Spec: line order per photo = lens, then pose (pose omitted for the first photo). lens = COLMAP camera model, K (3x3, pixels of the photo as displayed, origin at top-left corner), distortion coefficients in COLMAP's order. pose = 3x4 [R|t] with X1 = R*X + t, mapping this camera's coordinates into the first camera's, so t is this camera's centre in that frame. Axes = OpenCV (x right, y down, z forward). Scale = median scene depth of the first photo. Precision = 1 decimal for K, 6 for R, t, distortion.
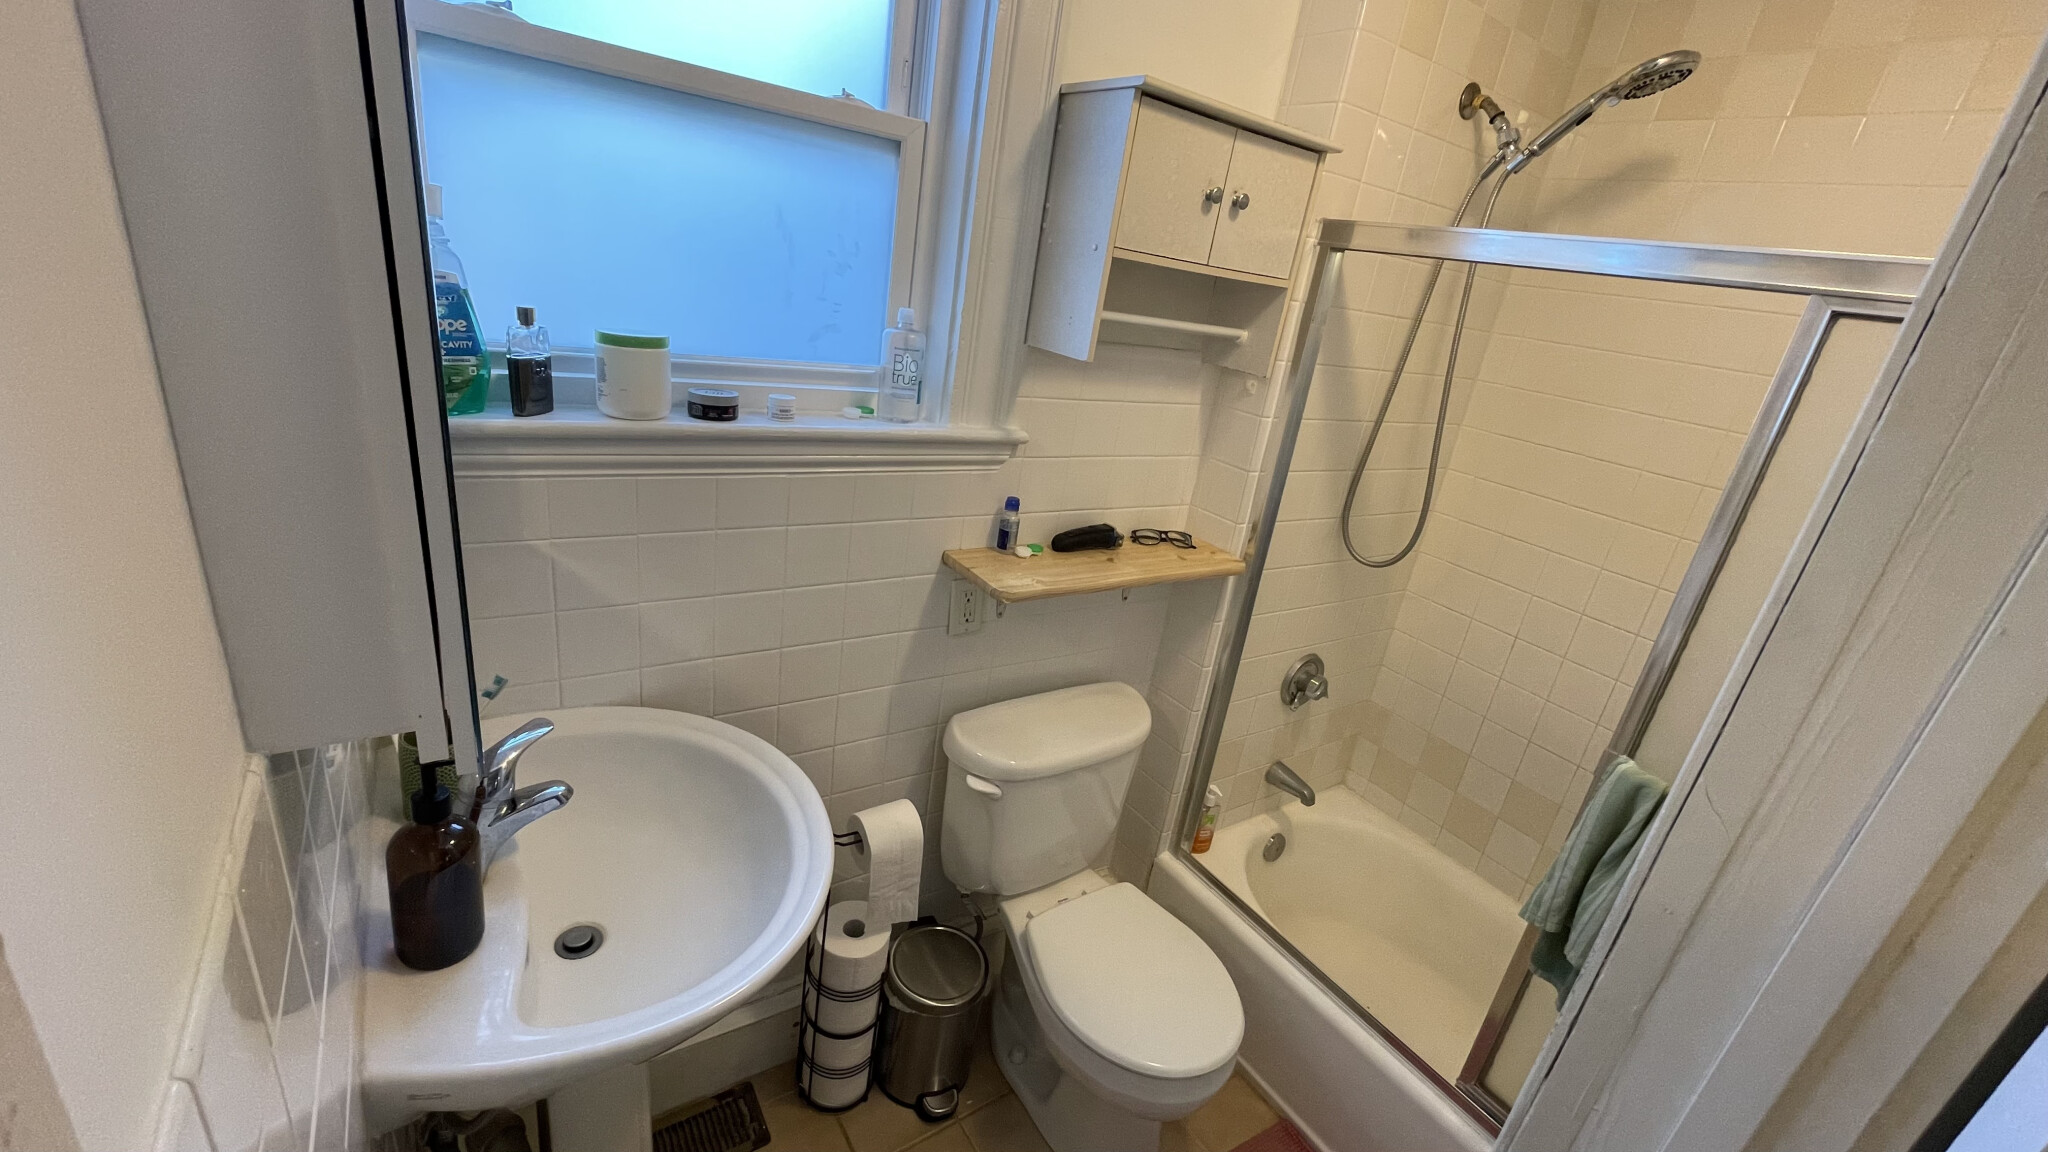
lens RADIAL K [[832.2, 0, 1017.3], [0, 832.2, 578.7], [0, 0, 1]] dist [0.004278, -0.000484]
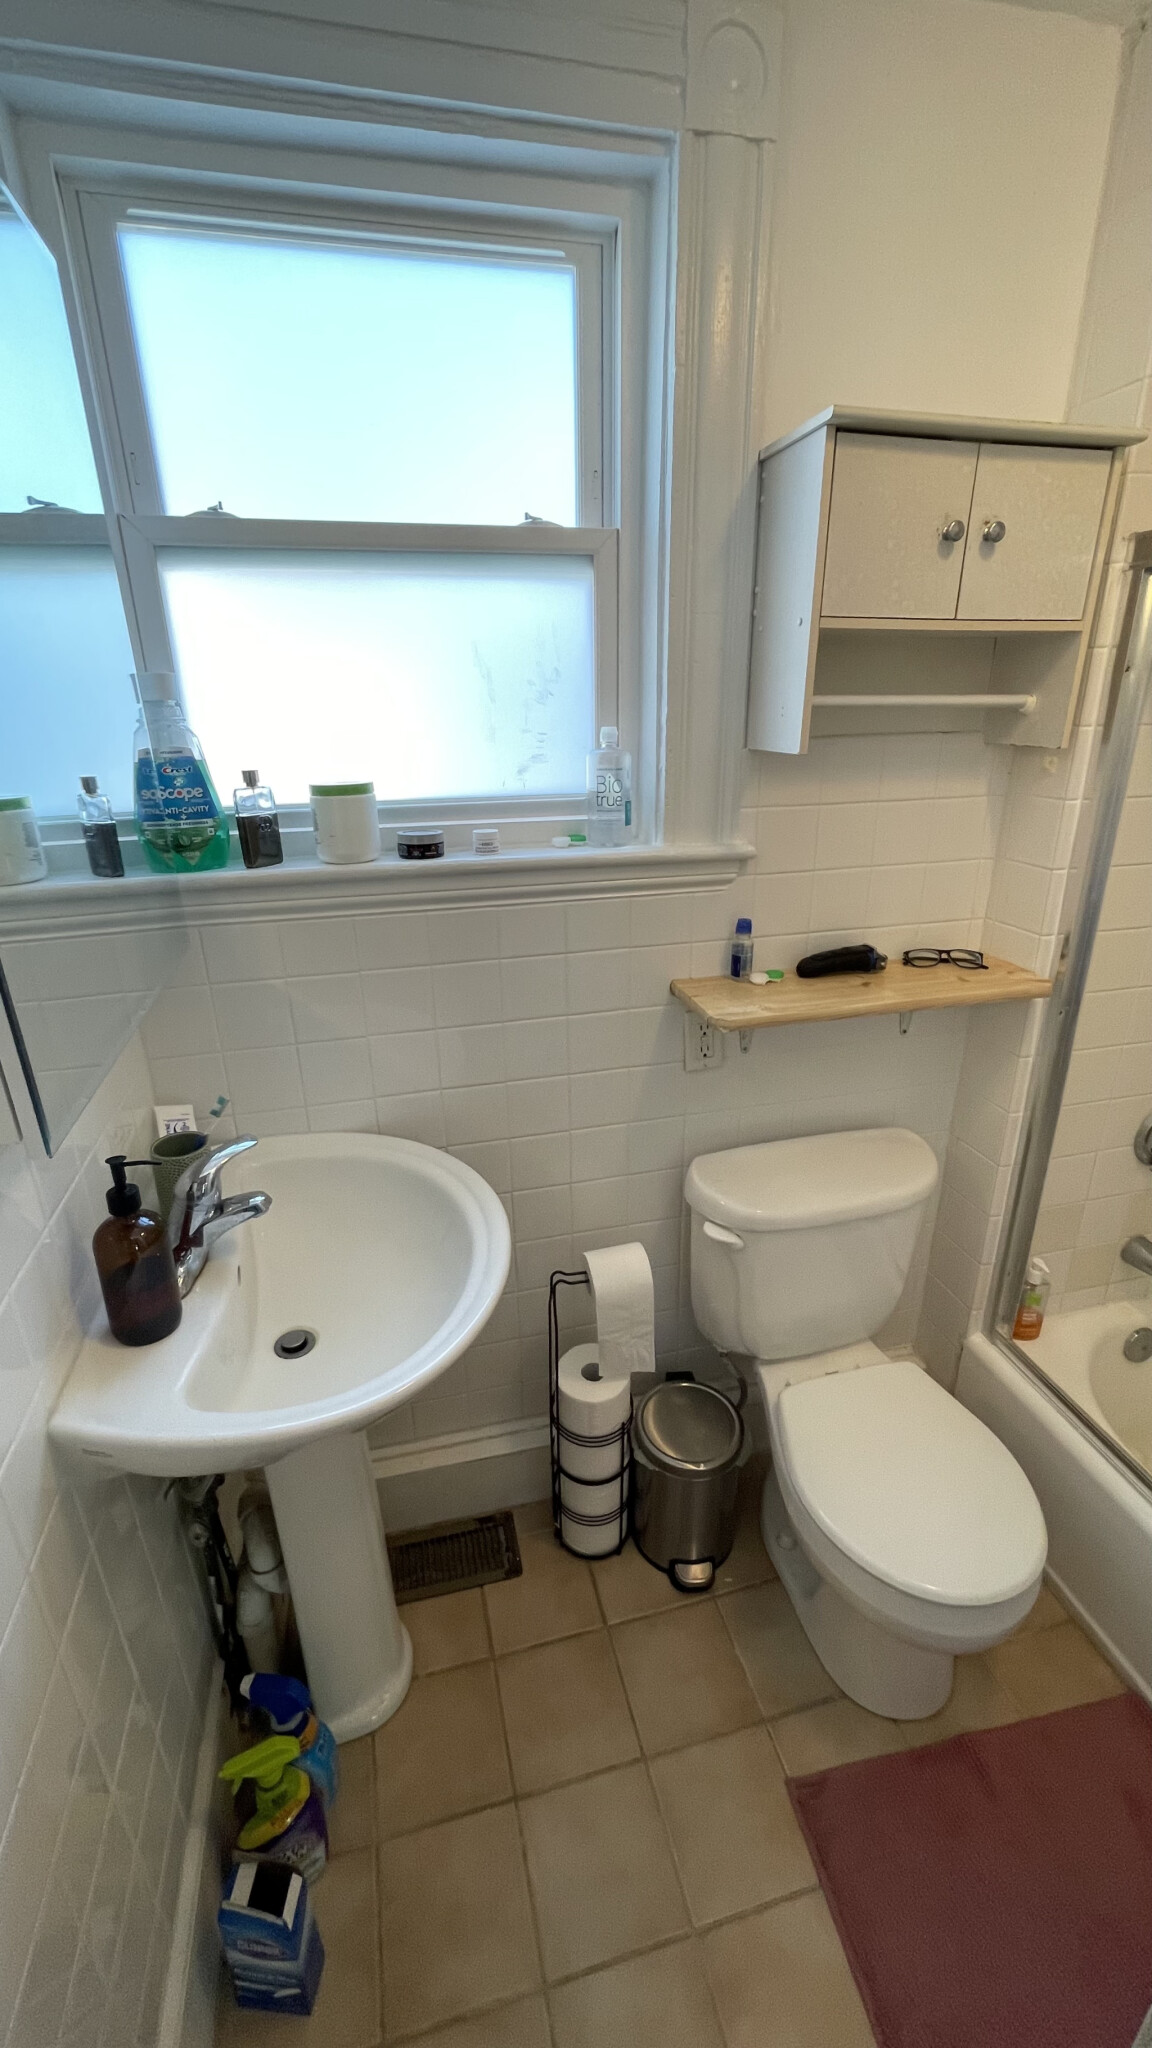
lens RADIAL K [[832.2, 0, 578.8], [0, 832.2, 1027.9], [0, 0, 1]] dist [0.004278, -0.000484]
pose [[0.929244, -0.023292, -0.368731, 0.165895], [0.018124, 0.999683, -0.017474, 0.035586], [0.369021, 0.009555, 0.929372, 0.088039]]
